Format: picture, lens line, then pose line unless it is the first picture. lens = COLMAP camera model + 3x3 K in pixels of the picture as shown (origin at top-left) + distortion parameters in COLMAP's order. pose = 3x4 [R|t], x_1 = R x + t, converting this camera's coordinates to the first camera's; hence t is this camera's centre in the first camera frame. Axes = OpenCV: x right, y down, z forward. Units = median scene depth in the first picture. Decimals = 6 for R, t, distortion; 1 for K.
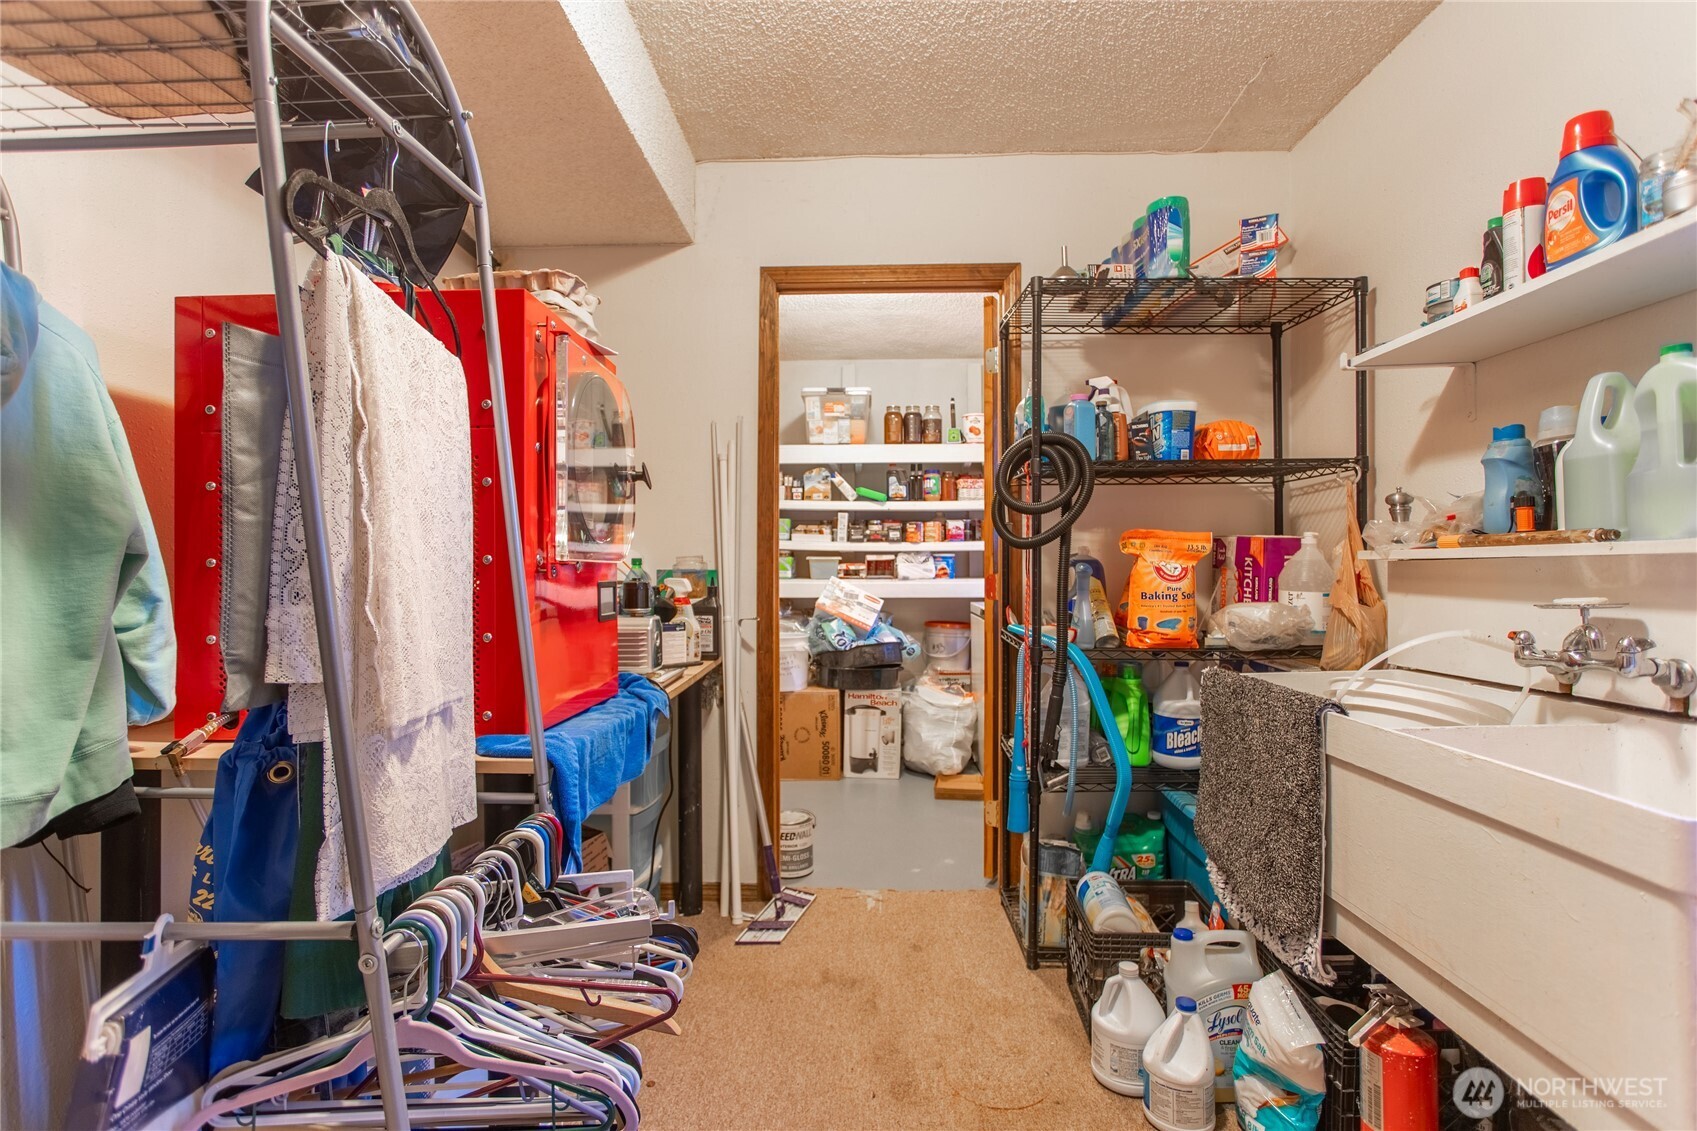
lens RADIAL K [[830.8, 0, 848.5], [0, 830.8, 565.5], [0, 0, 1]] dist [-0.001060, -0.000273]
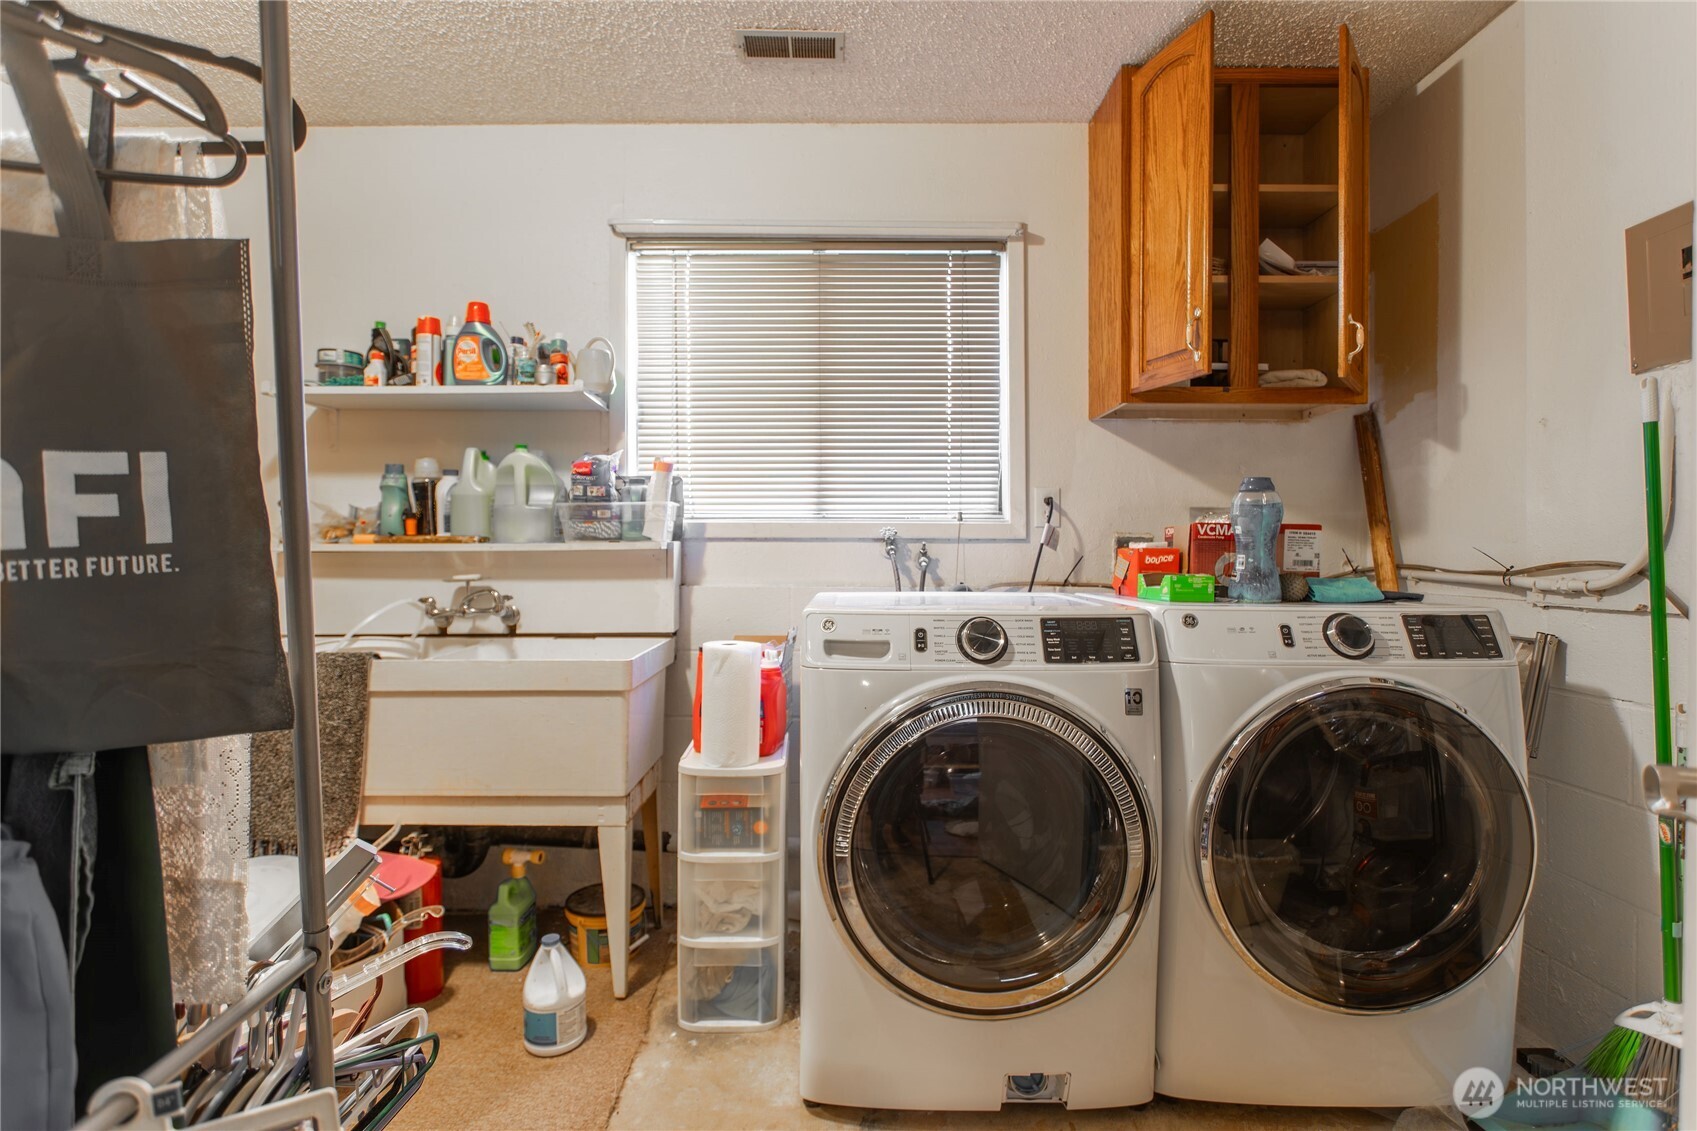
lens RADIAL K [[830.8, 0, 848.5], [0, 830.8, 565.5], [0, 0, 1]] dist [-0.001060, -0.000273]
pose [[-0.023049, -0.006993, 0.999710, -0.830068], [-0.003616, 0.999970, 0.006912, 0.003846], [-0.999728, -0.003456, -0.023073, 0.228071]]
